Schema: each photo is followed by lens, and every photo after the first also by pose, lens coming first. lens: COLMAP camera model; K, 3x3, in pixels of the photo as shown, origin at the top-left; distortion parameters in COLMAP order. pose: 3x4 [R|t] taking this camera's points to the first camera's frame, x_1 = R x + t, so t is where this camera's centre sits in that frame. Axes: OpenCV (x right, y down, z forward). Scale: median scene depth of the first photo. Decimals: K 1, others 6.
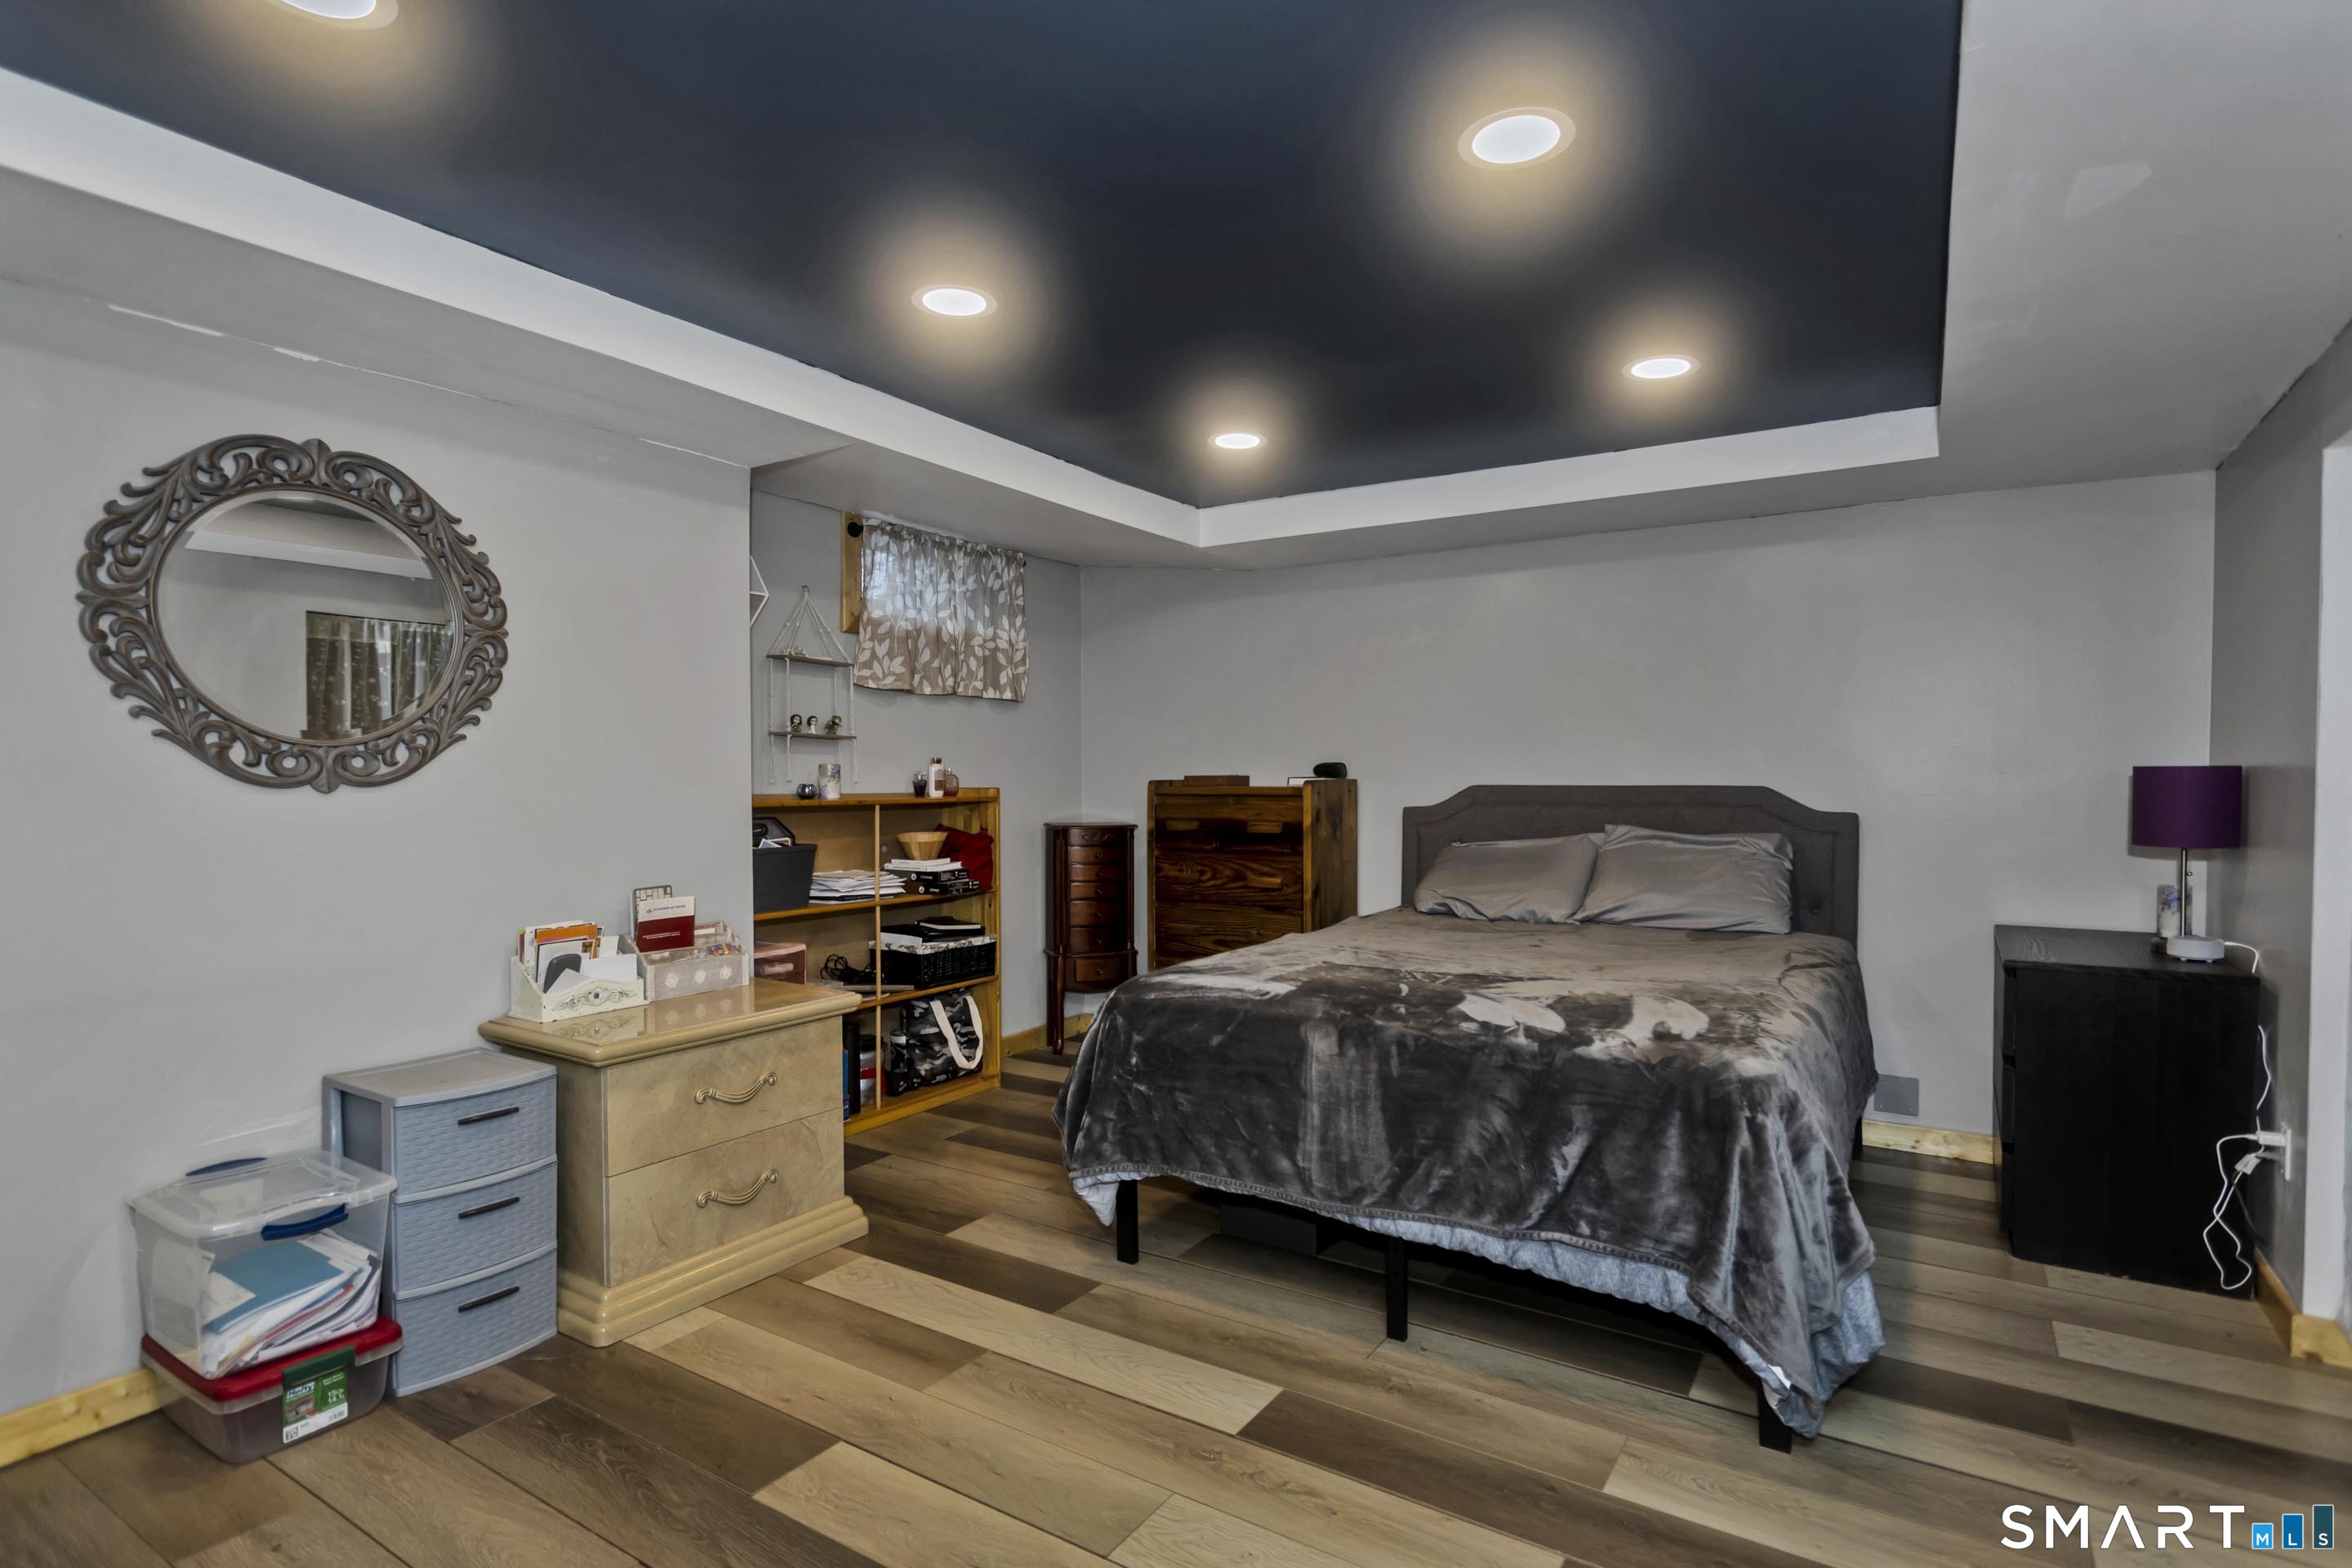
lens RADIAL K [[1128.2, 0, 1174.8], [0, 1128.2, 765.5], [0, 0, 1]] dist [0.001270, 0.000387]
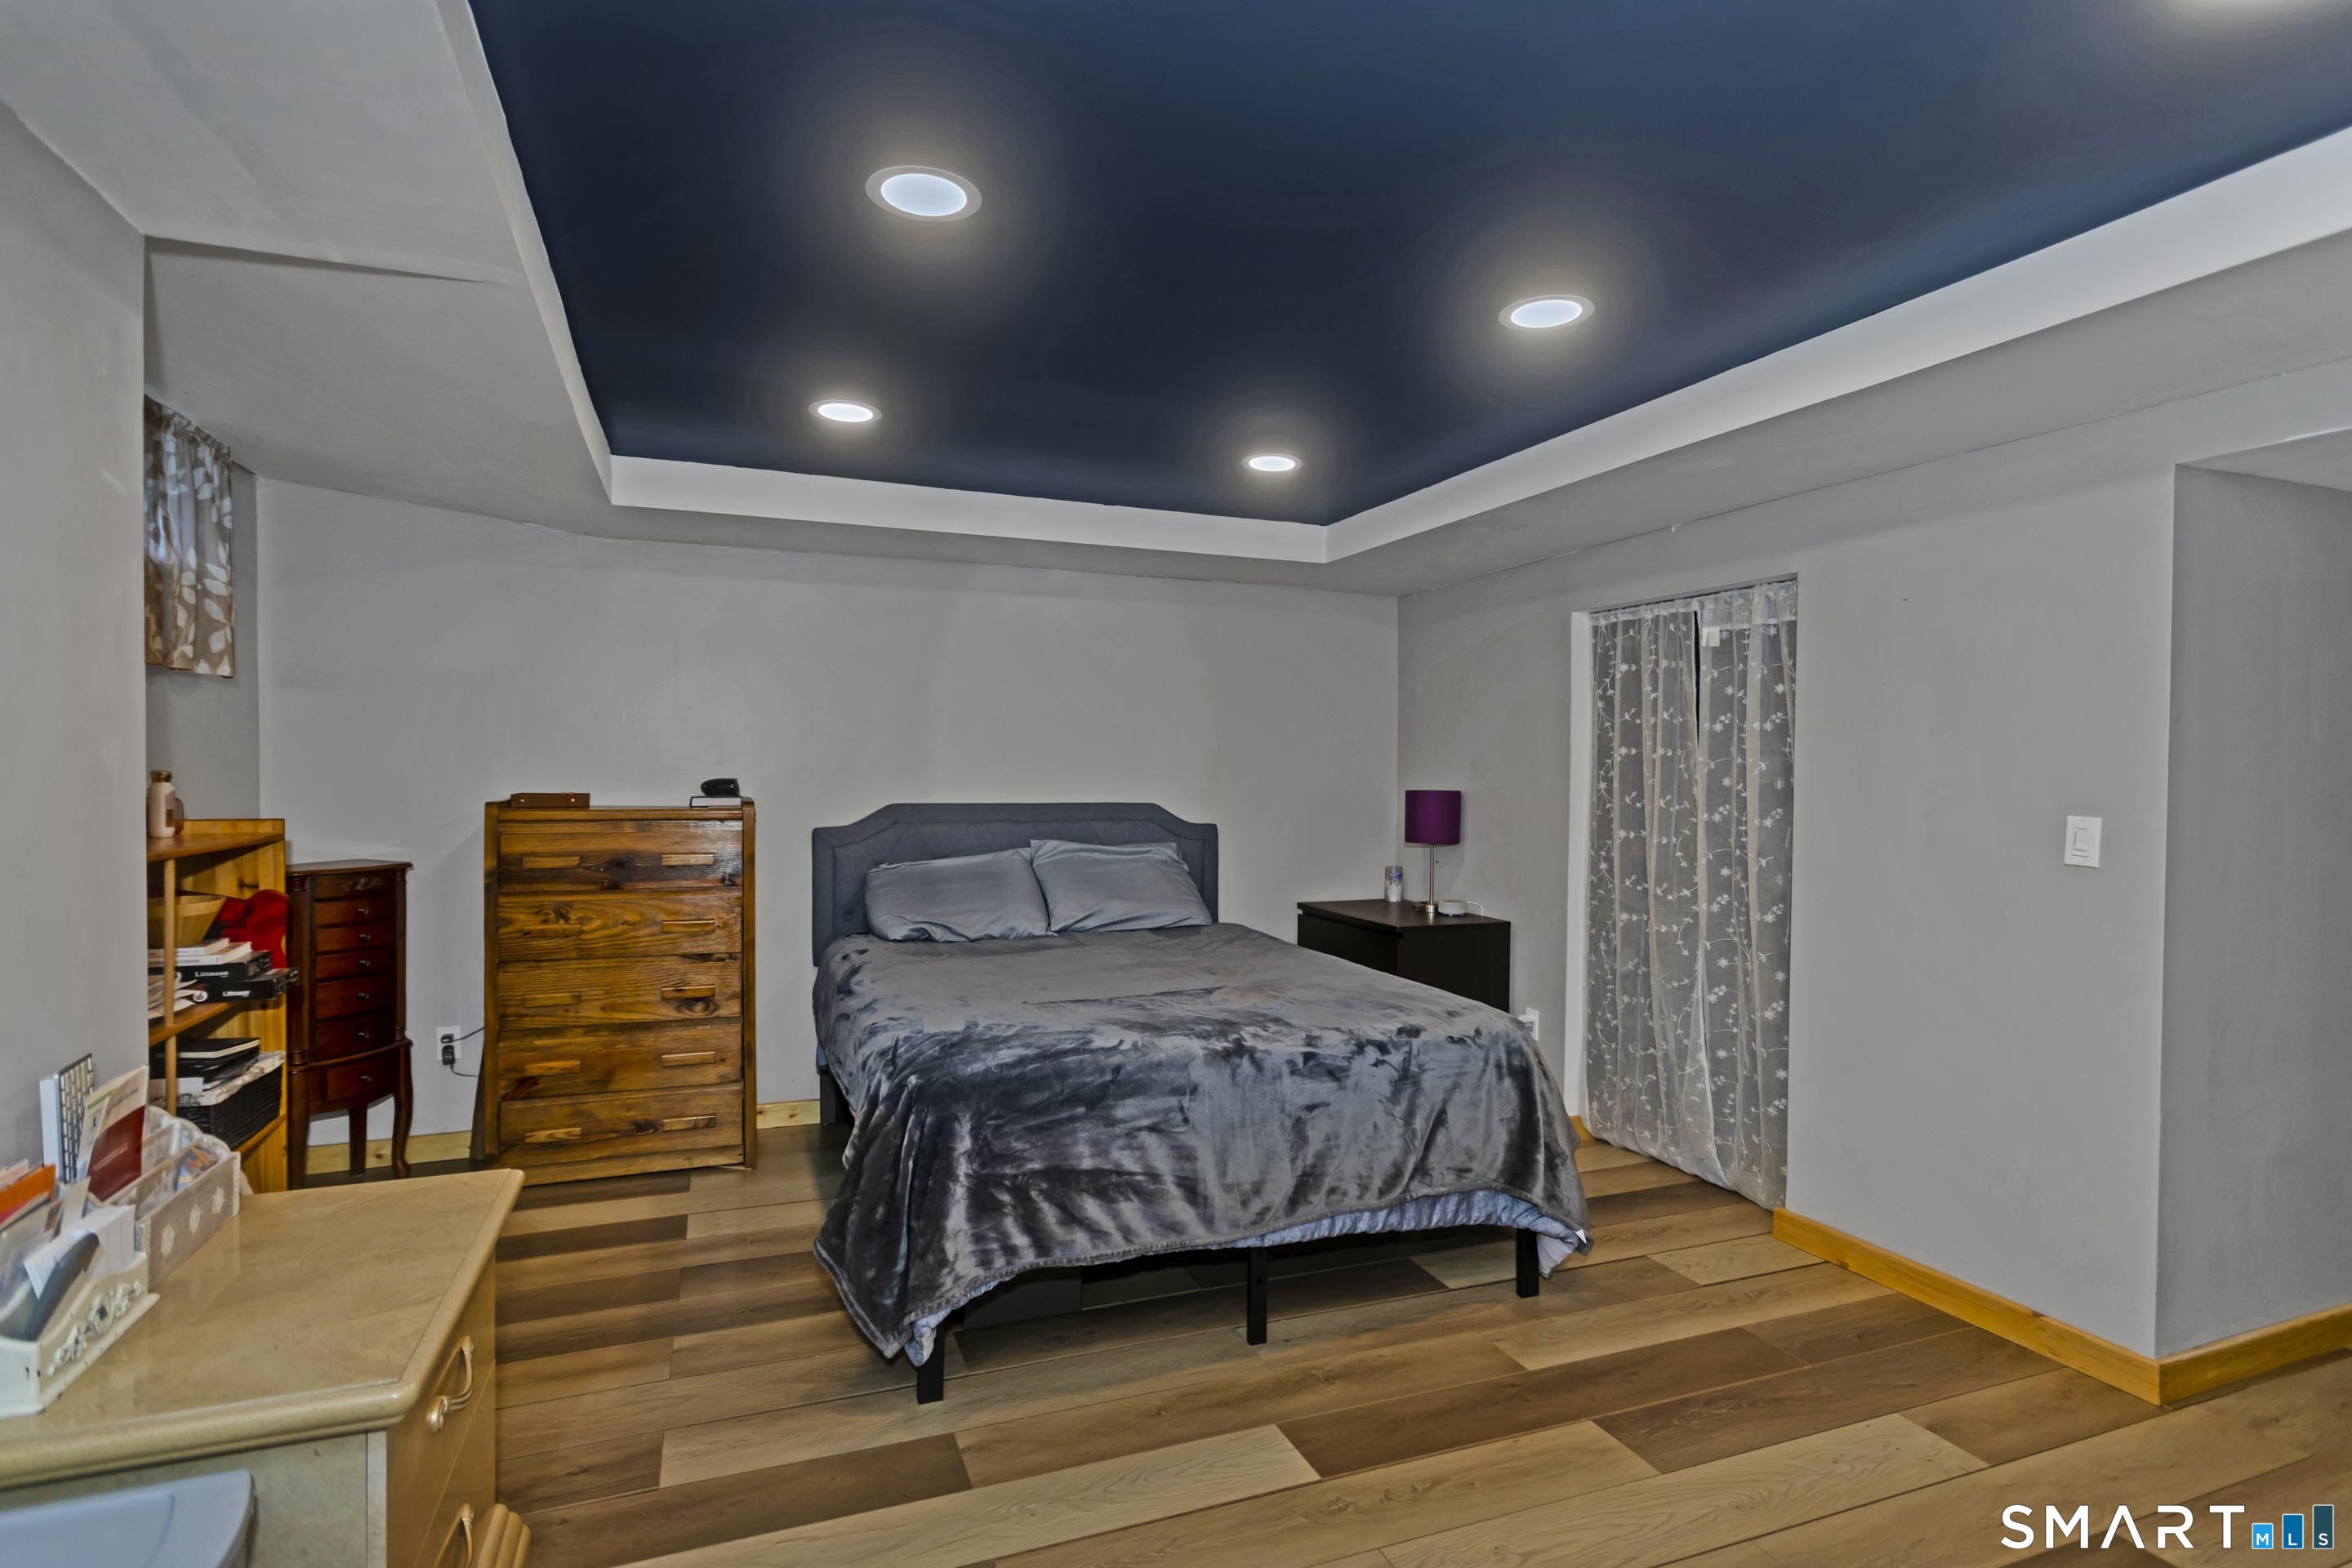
lens RADIAL K [[1127.0, 0, 1172.5], [0, 1127.0, 779.7], [0, 0, 1]] dist [-0.004237, -0.000268]
pose [[0.612087, 0.001337, 0.790789, -0.401803], [-0.011008, 0.999916, 0.006830, -0.014514], [-0.790714, -0.012885, 0.612050, 0.249245]]
